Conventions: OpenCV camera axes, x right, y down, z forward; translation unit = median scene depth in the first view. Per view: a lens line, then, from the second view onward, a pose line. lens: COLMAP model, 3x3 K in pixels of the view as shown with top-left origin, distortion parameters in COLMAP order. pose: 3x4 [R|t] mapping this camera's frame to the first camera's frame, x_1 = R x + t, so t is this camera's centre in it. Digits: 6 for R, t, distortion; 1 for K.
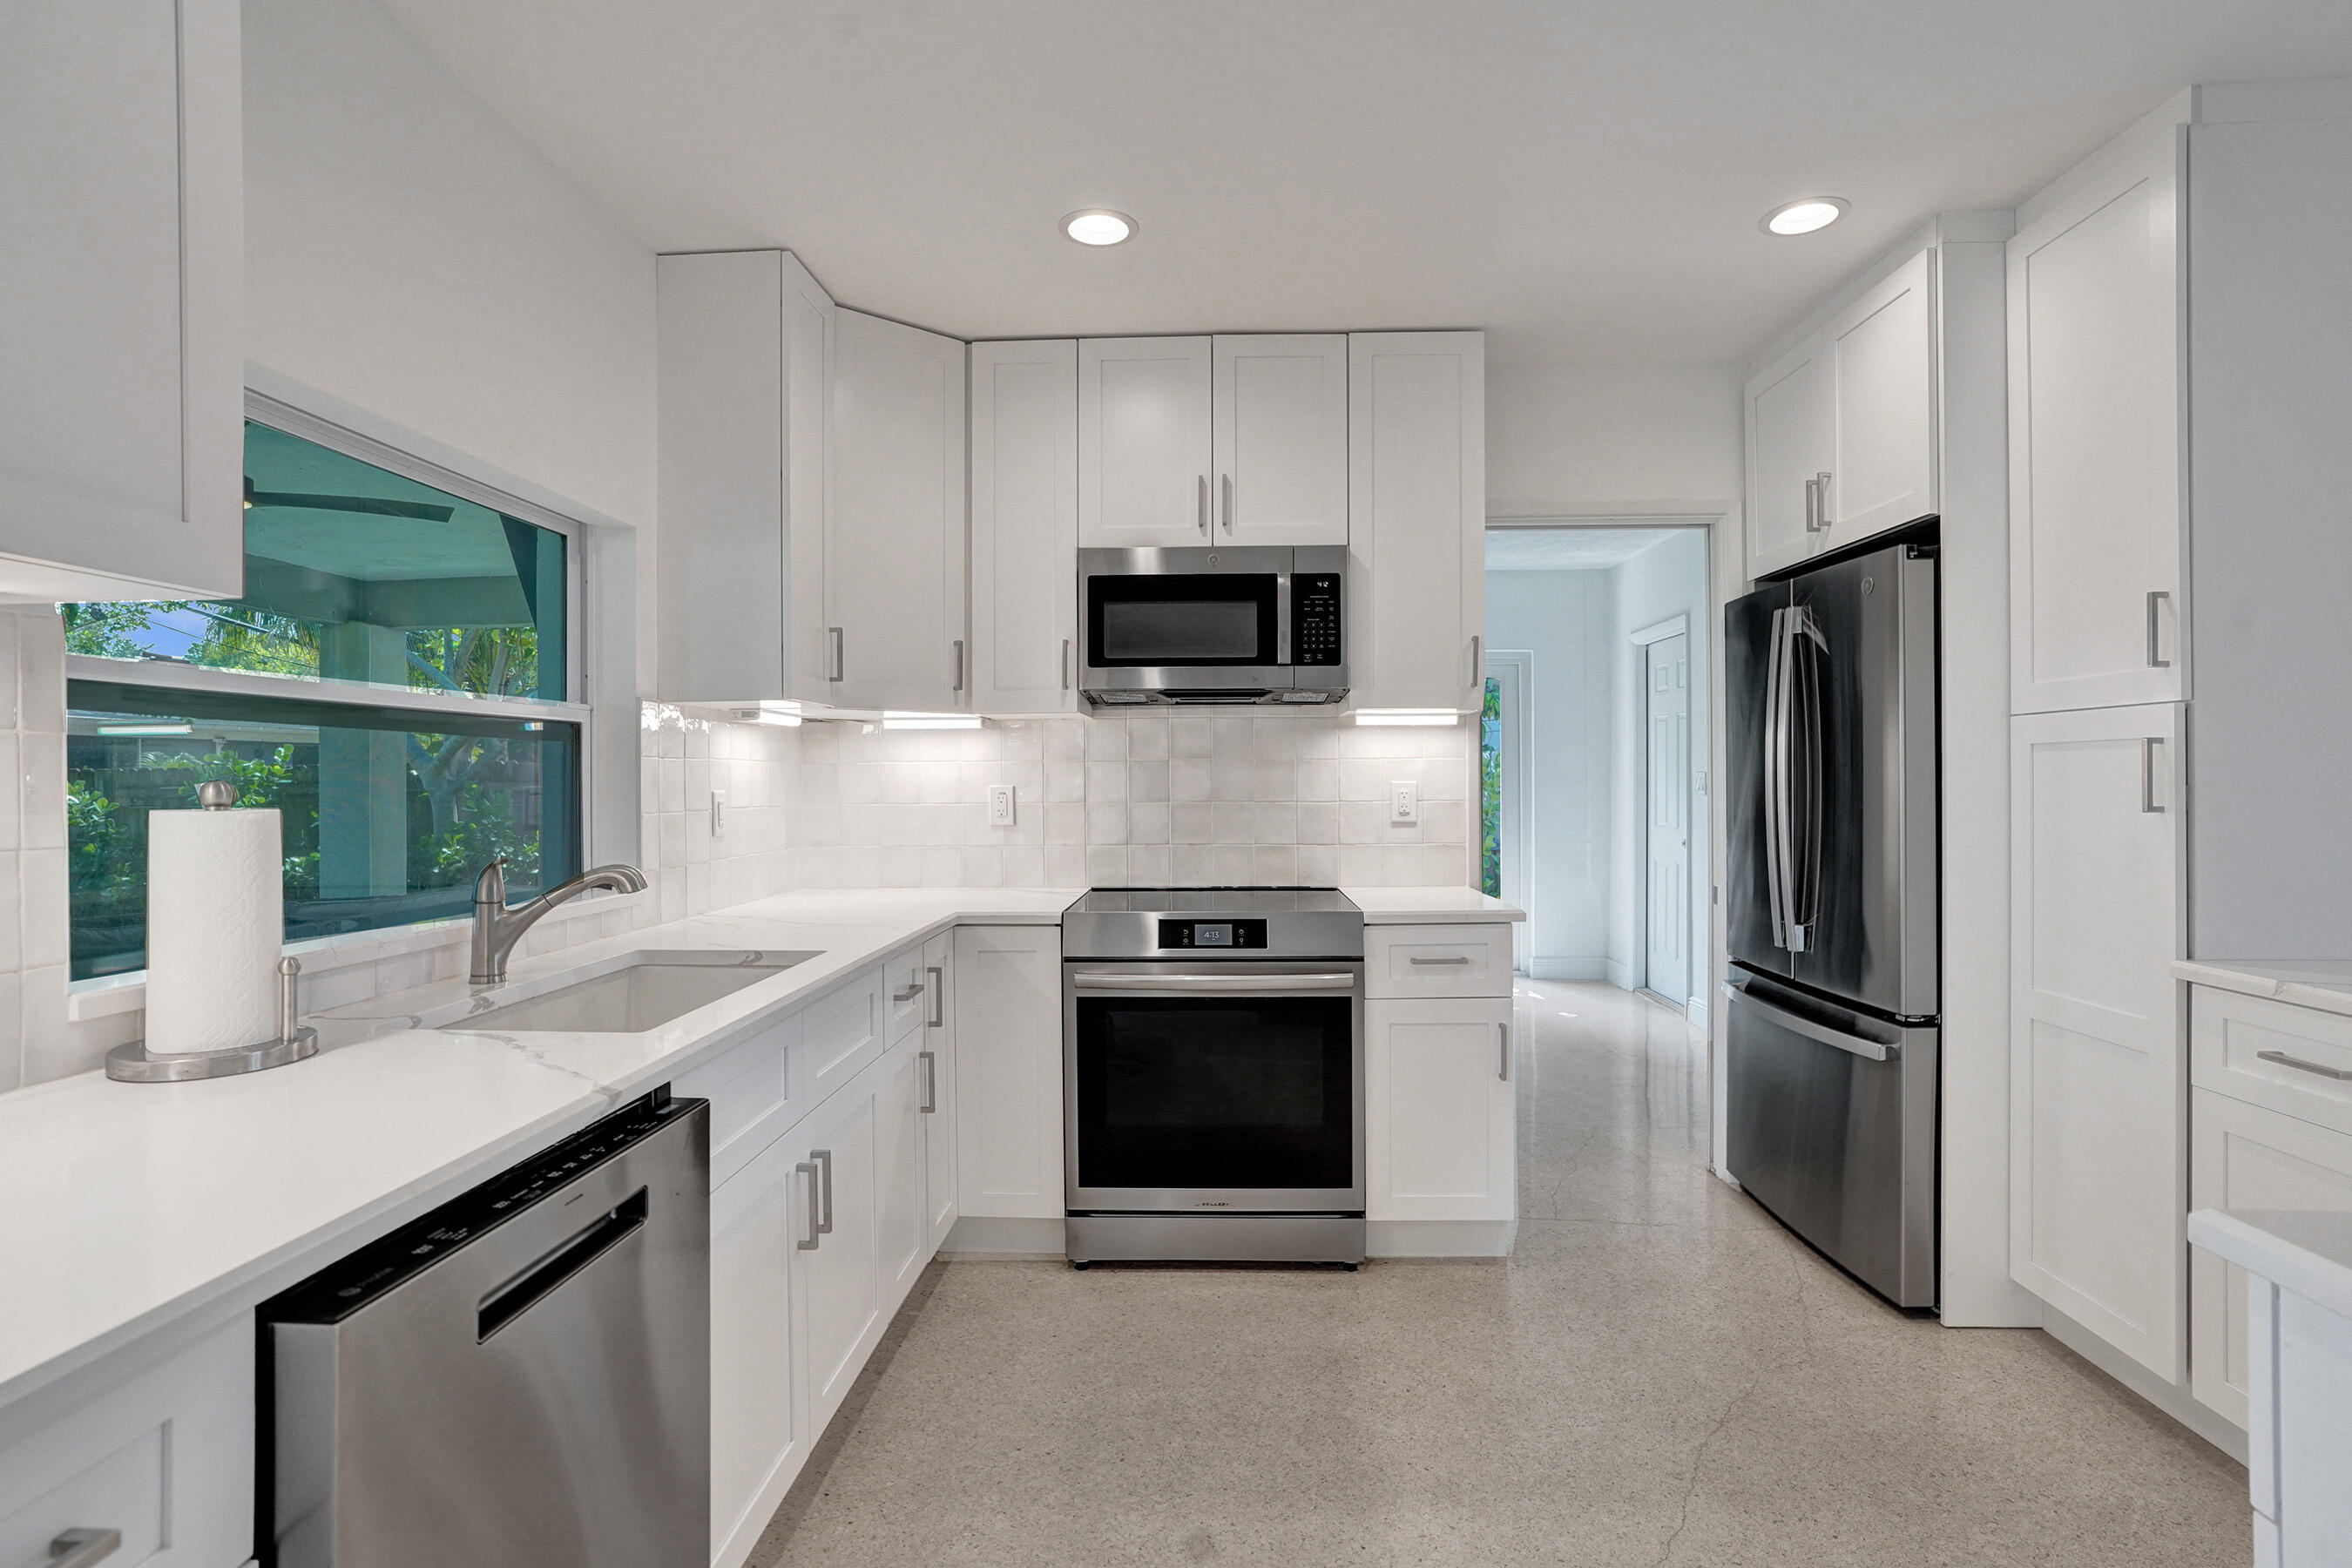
lens RADIAL K [[1134.0, 0, 1173.0], [0, 1134.0, 763.7], [0, 0, 1]] dist [-0.045163, -0.000627]
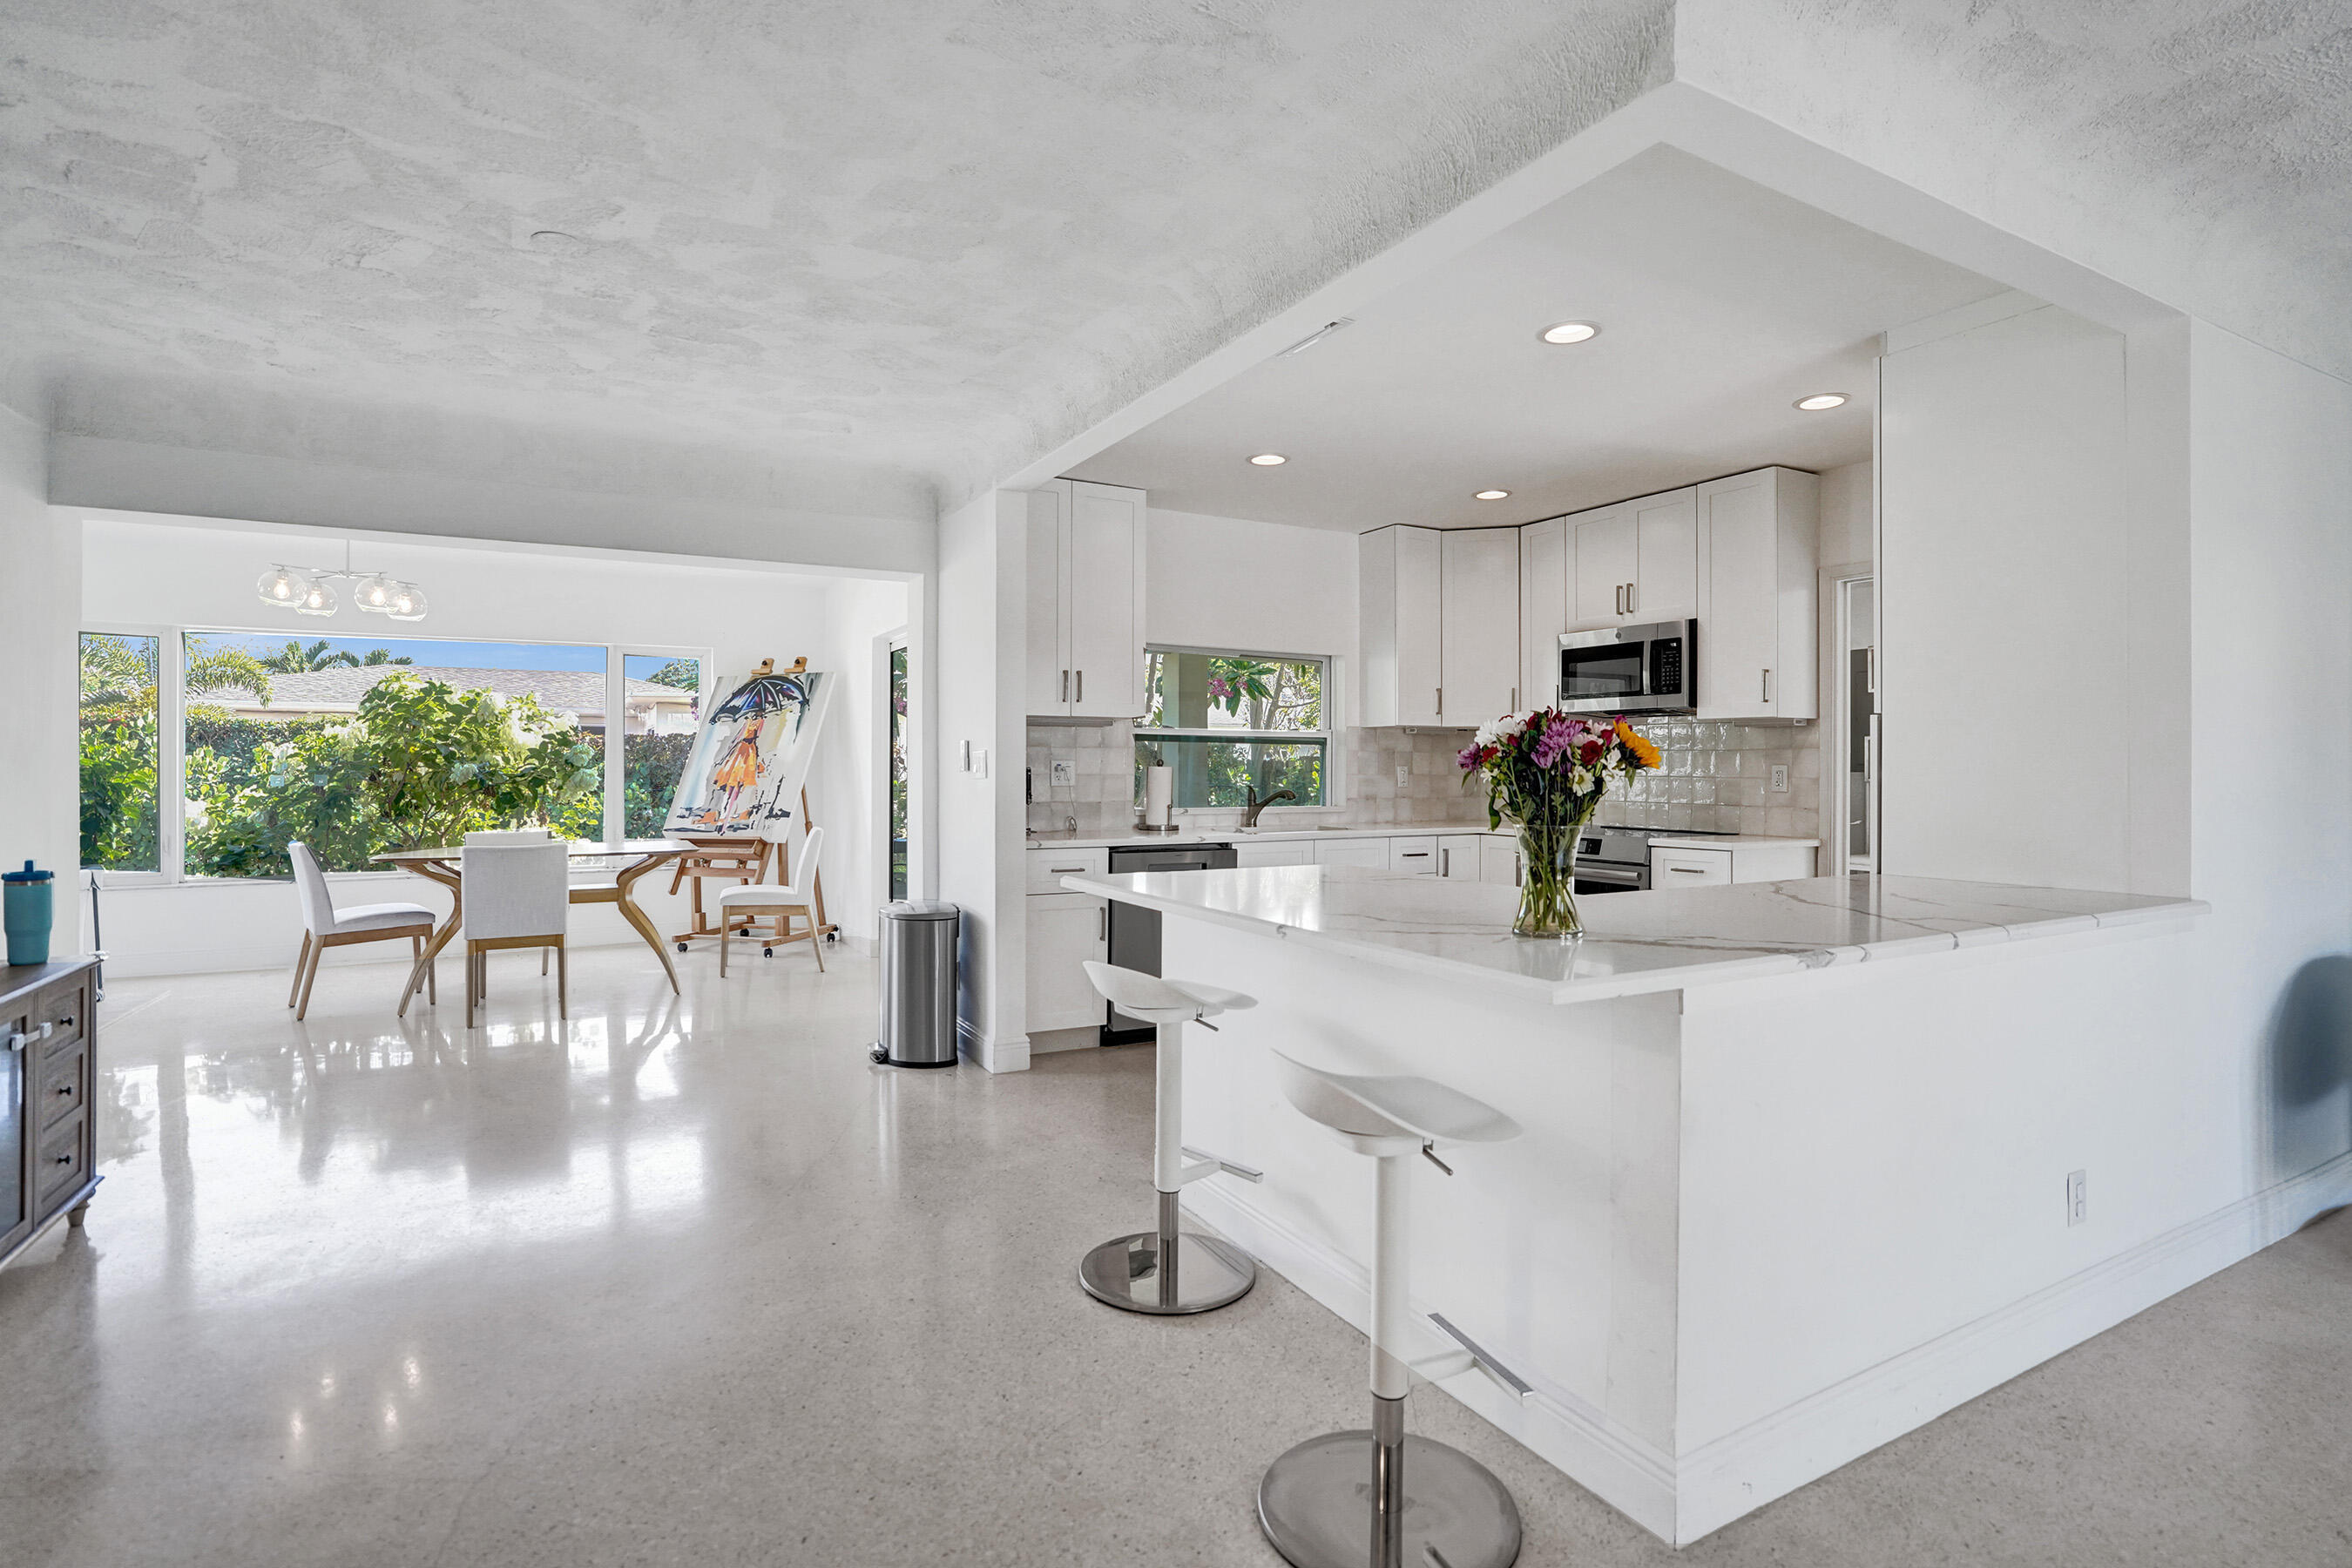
lens RADIAL K [[1144.8, 0, 1168.9], [0, 1144.8, 776.4], [0, 0, 1]] dist [-0.056580, 0.026809]
pose [[0.518294, 0.015410, -0.855064, 1.234212], [0.004625, 0.999773, 0.020821, -0.004128], [0.855190, -0.014747, 0.518105, -0.517168]]
